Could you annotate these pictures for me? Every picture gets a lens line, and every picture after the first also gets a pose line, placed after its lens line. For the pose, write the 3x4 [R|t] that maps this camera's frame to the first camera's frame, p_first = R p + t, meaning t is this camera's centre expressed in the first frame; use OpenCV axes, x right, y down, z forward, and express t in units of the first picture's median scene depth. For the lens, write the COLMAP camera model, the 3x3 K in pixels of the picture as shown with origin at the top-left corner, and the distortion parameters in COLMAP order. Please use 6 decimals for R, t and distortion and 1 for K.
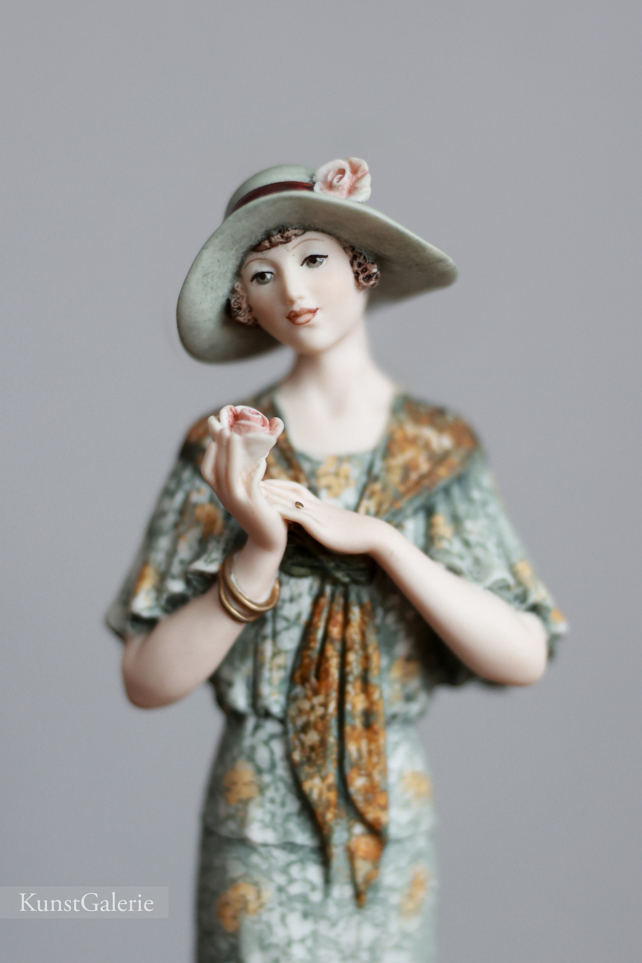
lens RADIAL K [[2391.3, 0, 323.1], [0, 2391.3, 477.7], [0, 0, 1]] dist [-0.083725, 0.000000]
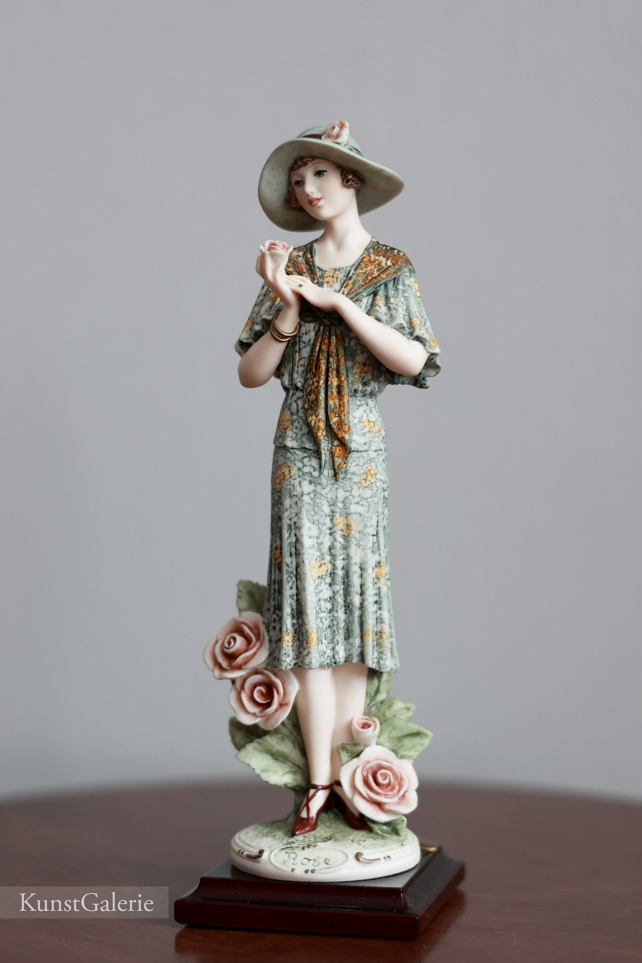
lens RADIAL K [[2391.3, 0, 320.4], [0, 2391.3, 482.8], [0, 0, 1]] dist [-0.083725, 0.000000]
pose [[0.933606, 0.018399, -0.357828, 0.765615], [-0.030406, 0.999147, -0.027959, 0.243654], [0.357008, 0.036983, 0.933369, -0.990813]]
